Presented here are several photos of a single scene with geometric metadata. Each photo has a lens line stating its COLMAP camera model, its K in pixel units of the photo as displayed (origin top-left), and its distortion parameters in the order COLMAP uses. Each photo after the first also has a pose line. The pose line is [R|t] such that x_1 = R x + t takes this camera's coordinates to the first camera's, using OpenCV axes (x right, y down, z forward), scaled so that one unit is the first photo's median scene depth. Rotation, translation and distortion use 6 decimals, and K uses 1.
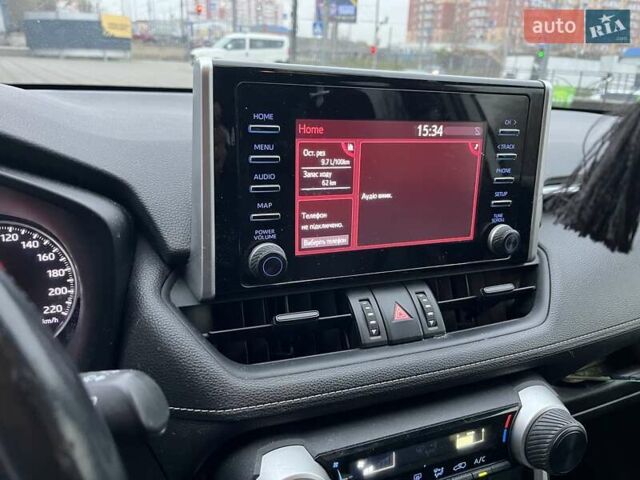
lens RADIAL K [[485.4, 0, 320.7], [0, 485.4, 240.1], [0, 0, 1]] dist [0.011045, -0.016602]
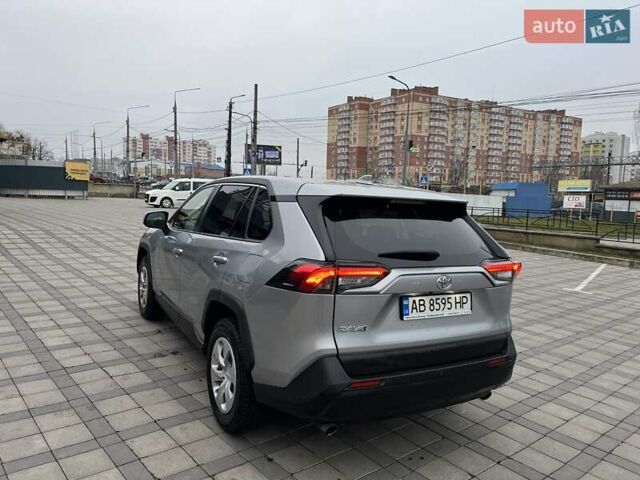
lens RADIAL K [[485.4, 0, 318.0], [0, 485.4, 241.6], [0, 0, 1]] dist [0.011045, -0.016602]
pose [[0.990845, -0.021795, 0.133237, 0.001629], [0.054490, 0.967491, -0.246967, 0.032065], [-0.123523, 0.251966, 0.959820, -0.104651]]
